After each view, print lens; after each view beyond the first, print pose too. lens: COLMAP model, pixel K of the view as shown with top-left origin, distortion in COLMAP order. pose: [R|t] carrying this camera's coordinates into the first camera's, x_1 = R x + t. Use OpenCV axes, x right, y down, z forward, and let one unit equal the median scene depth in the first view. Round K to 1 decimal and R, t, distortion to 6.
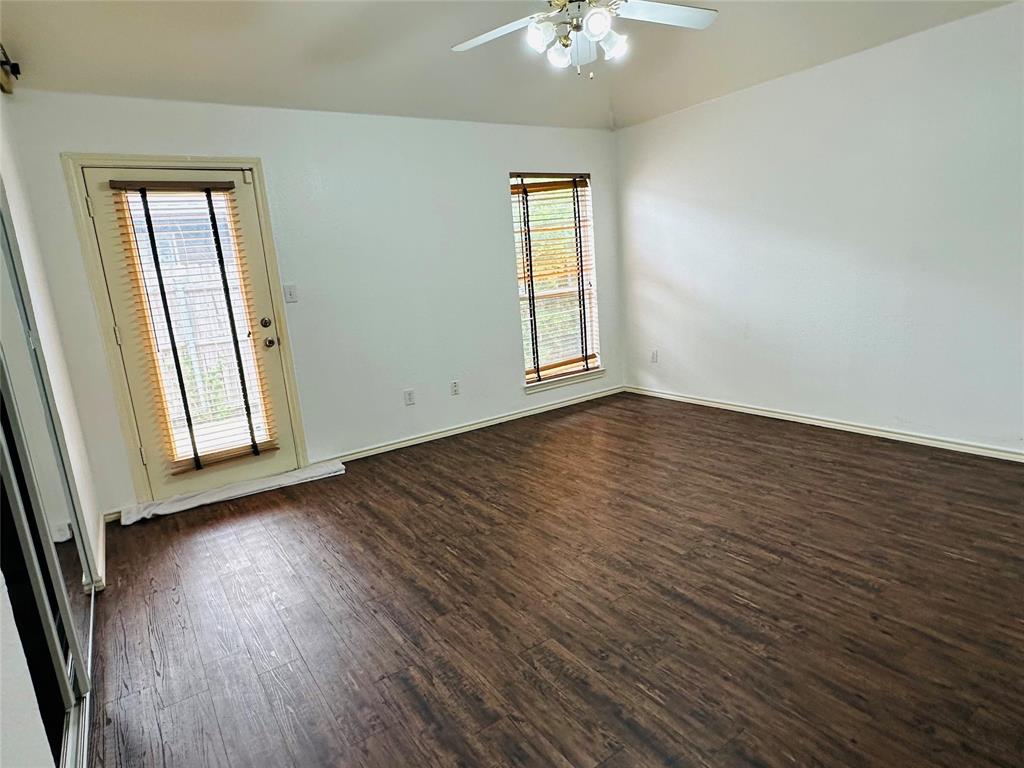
lens RADIAL K [[590.3, 0, 508.2], [0, 590.3, 385.9], [0, 0, 1]] dist [0.006185, 0.005917]
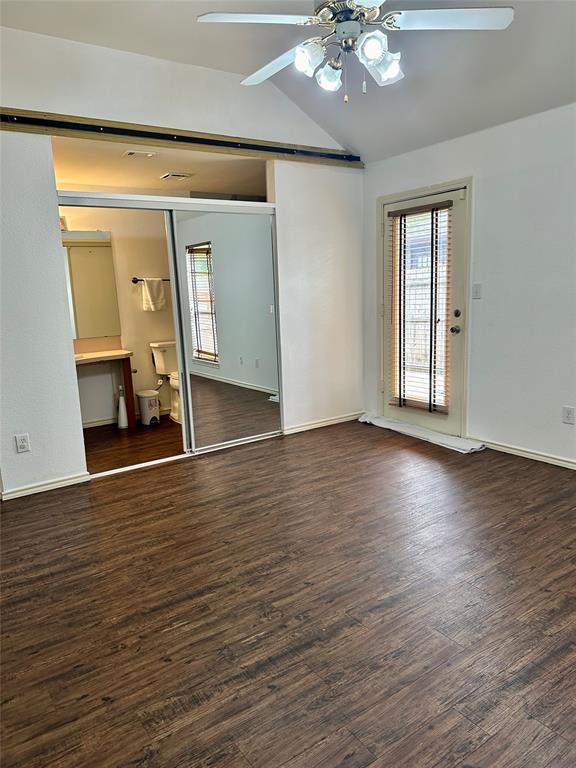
lens RADIAL K [[530.1, 0, 289.0], [0, 530.1, 385.6], [0, 0, 1]] dist [0.014588, -0.012432]
pose [[0.029069, 0.263514, -0.964217, 0.877147], [-0.163064, 0.952953, 0.255520, -0.241179], [0.986187, 0.149801, 0.070671, 0.764181]]
